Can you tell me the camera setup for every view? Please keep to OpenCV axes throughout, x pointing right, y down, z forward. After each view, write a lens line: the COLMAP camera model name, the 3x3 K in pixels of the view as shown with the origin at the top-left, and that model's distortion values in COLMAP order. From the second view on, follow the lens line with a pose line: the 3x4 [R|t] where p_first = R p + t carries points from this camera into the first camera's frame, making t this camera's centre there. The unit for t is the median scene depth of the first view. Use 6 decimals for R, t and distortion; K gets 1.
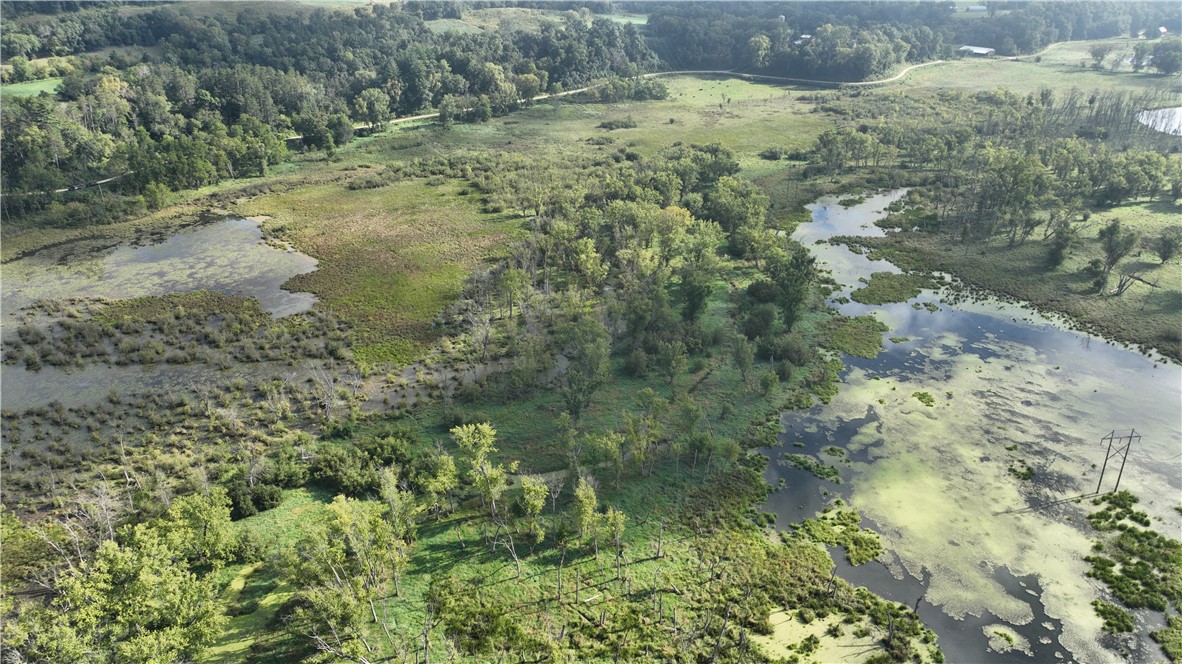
lens RADIAL K [[828.2, 0, 589.9], [0, 828.2, 332.9], [0, 0, 1]] dist [-0.005657, 0.020546]
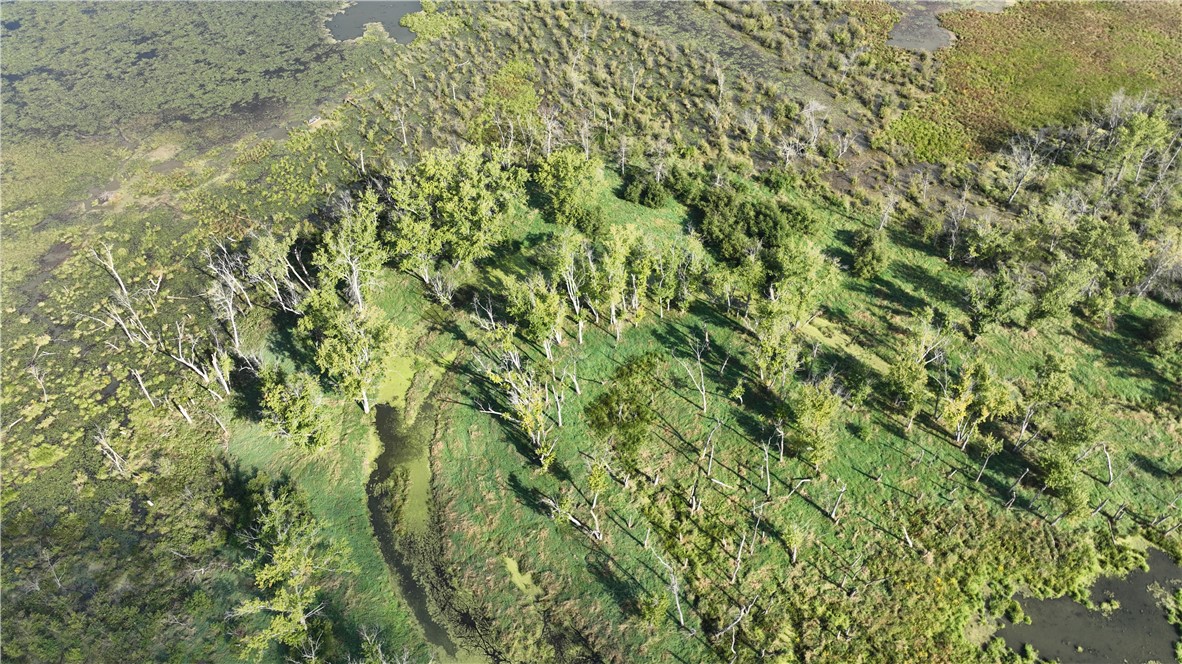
lens RADIAL K [[828.2, 0, 590.9], [0, 828.2, 334.2], [0, 0, 1]] dist [-0.005657, 0.020546]
pose [[0.470154, 0.625168, -0.622994, 0.373622], [-0.370304, 0.780466, 0.503733, -0.181369], [0.801143, -0.006135, 0.598441, 0.373852]]
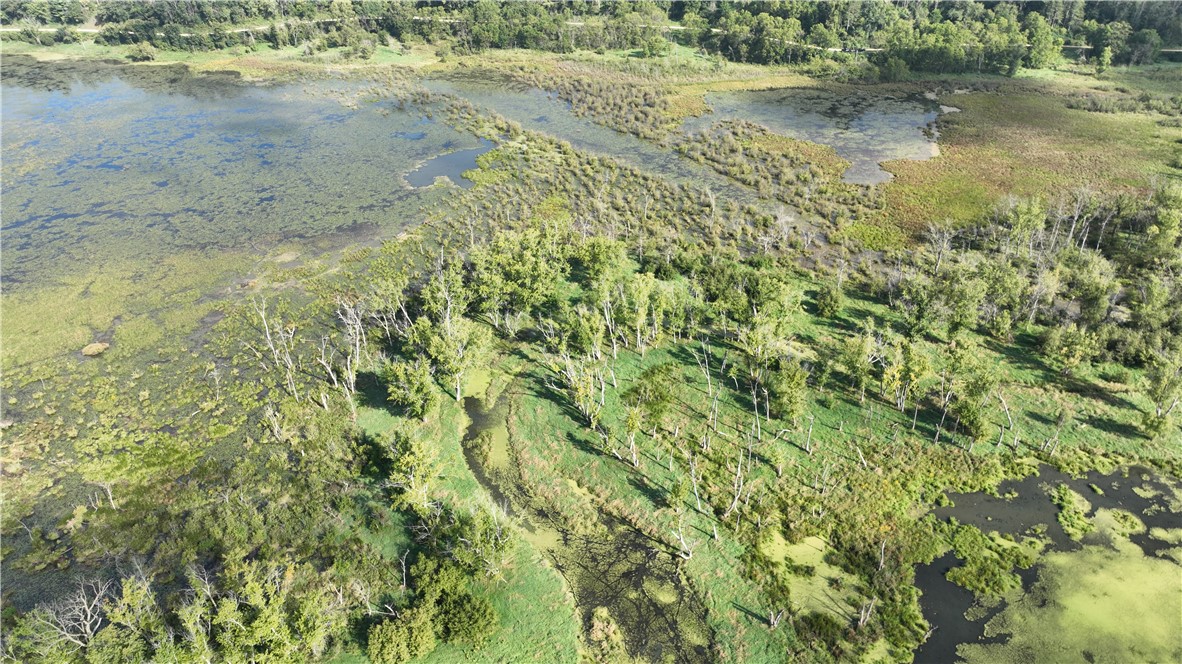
lens RADIAL K [[828.2, 0, 591.0], [0, 828.2, 329.8], [0, 0, 1]] dist [-0.005657, 0.020546]
pose [[0.472178, 0.440497, -0.763551, 0.729824], [-0.355949, 0.887712, 0.292008, -0.081219], [0.806442, 0.133905, 0.575952, 0.157699]]
